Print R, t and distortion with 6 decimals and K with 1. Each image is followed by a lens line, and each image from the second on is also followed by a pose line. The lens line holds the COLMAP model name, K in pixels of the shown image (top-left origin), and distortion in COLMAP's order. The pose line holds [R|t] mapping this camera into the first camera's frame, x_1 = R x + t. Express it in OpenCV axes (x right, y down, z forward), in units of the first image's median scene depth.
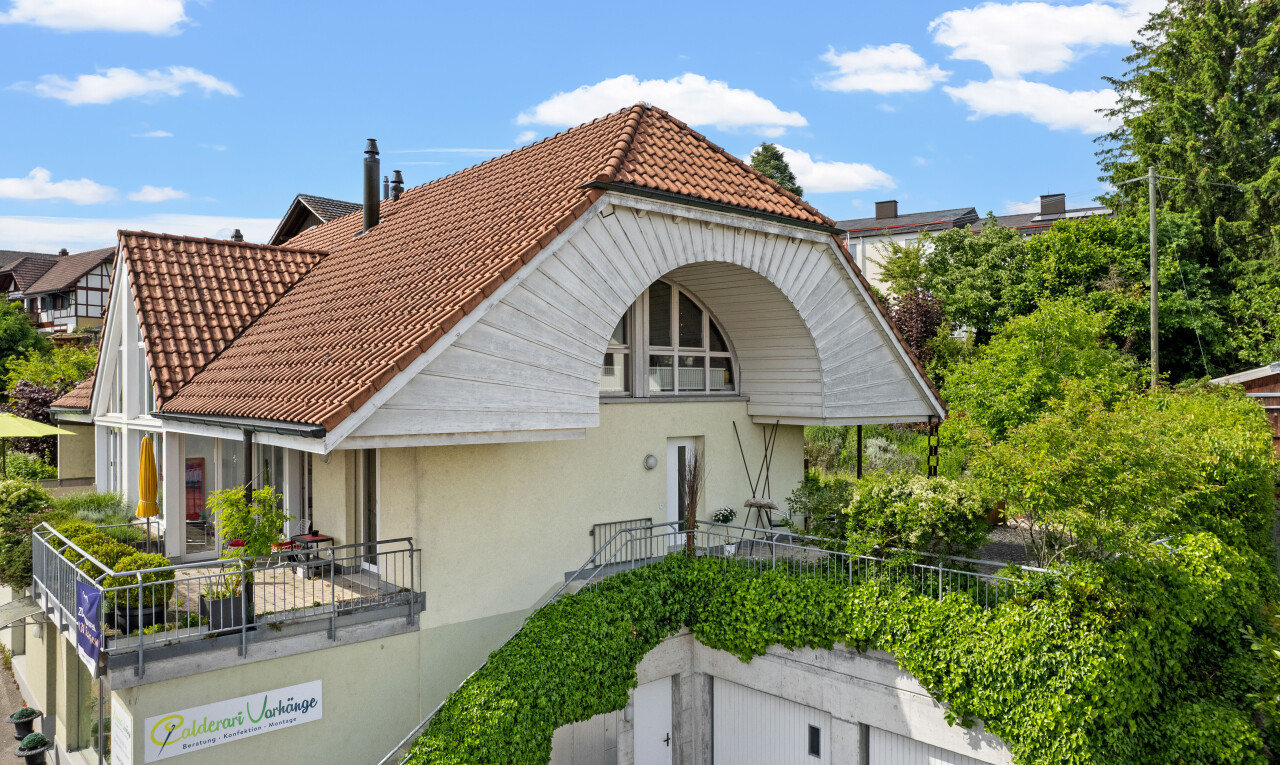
lens RADIAL K [[880.6, 0, 678.8], [0, 880.6, 386.1], [0, 0, 1]] dist [-0.068752, 0.076944]
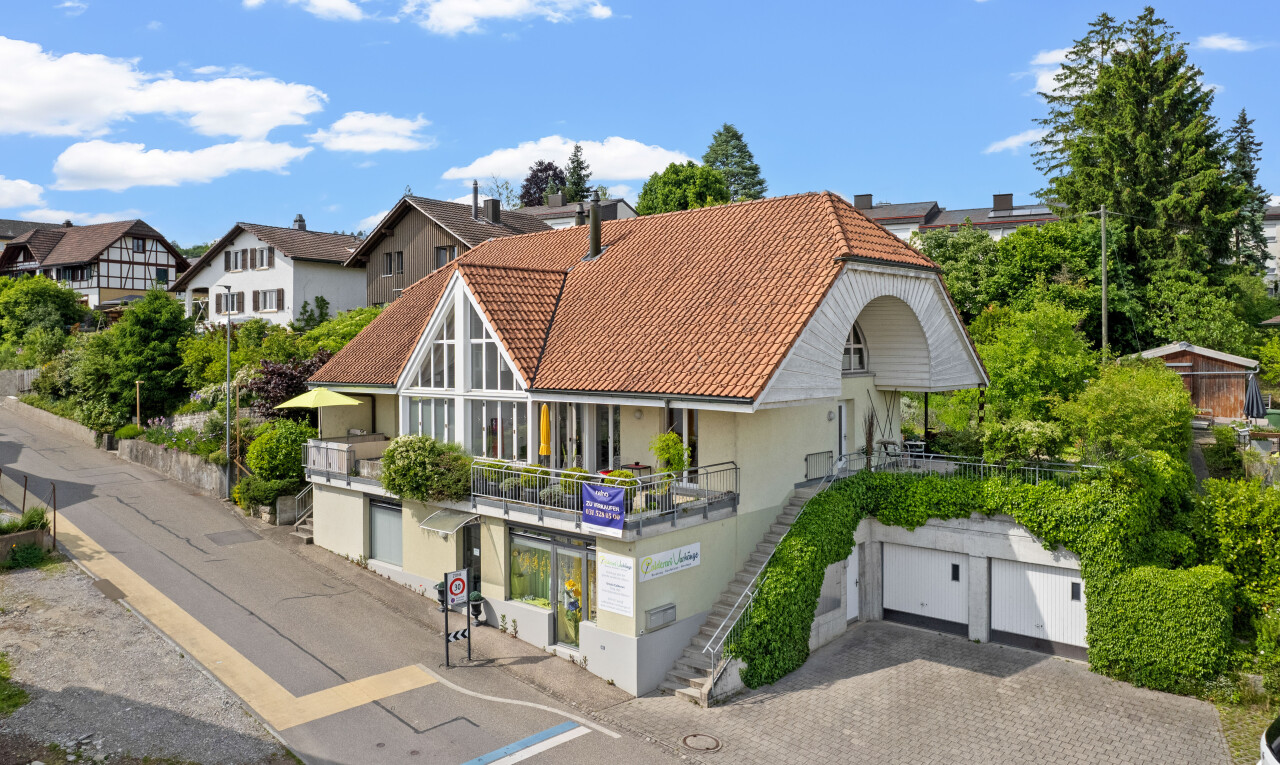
lens RADIAL K [[889.4, 0, 694.6], [0, 889.4, 351.3], [0, 0, 1]] dist [-0.059407, 0.059799]
pose [[0.993251, -0.005052, 0.115879, -0.426127], [0.004022, 0.999950, 0.009126, -0.043083], [-0.115919, -0.008599, 0.993221, -0.525879]]
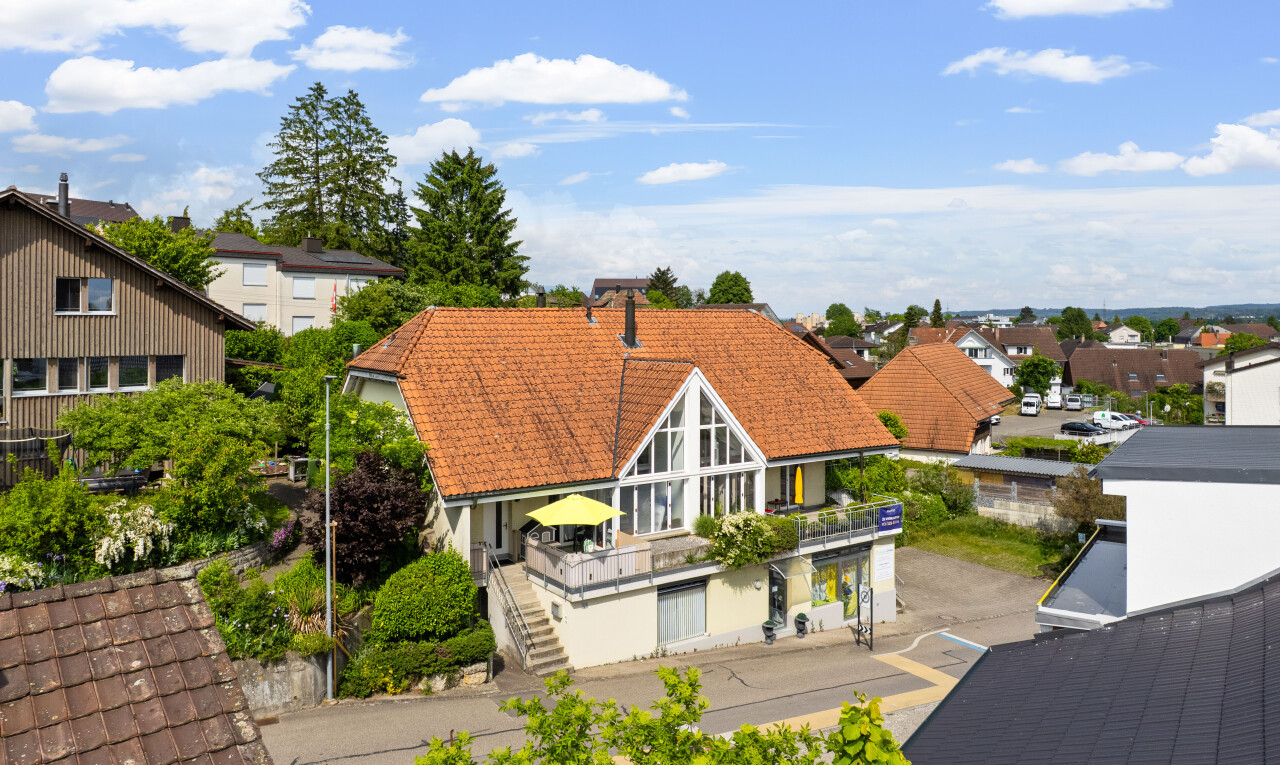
lens RADIAL K [[846.5, 0, 631.9], [0, 846.5, 324.4], [0, 0, 1]] dist [-0.031755, 0.002281]
pose [[0.168558, 0.007894, 0.985660, -2.301520], [-0.010866, 0.999922, -0.006150, -0.242532], [-0.985632, -0.009674, 0.168631, 0.830443]]
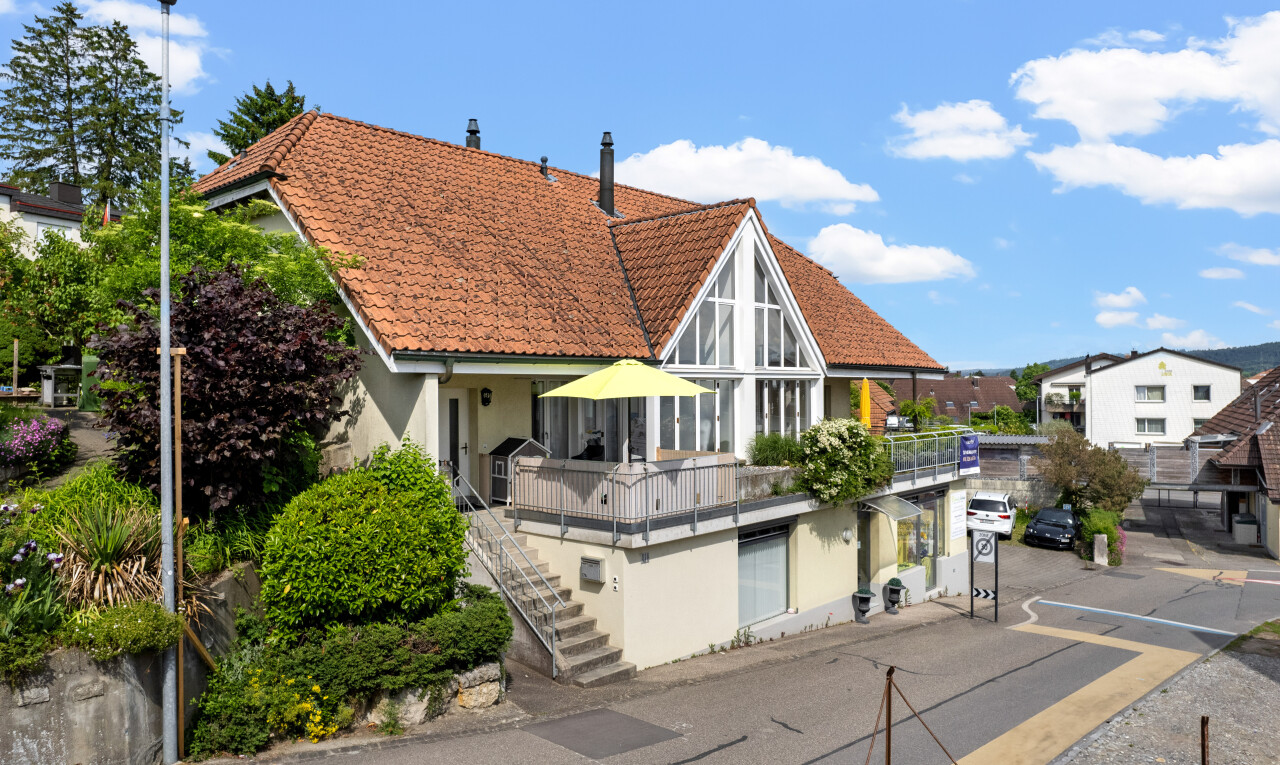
lens RADIAL K [[859.9, 0, 640.0], [0, 859.9, 382.5], [0, 0, 1]] dist [-0.058552, 0.059839]
pose [[-0.071222, 0.002616, 0.997457, -1.725858], [-0.007184, 0.999969, -0.003135, 0.056572], [-0.997435, -0.007389, -0.071201, 1.202951]]
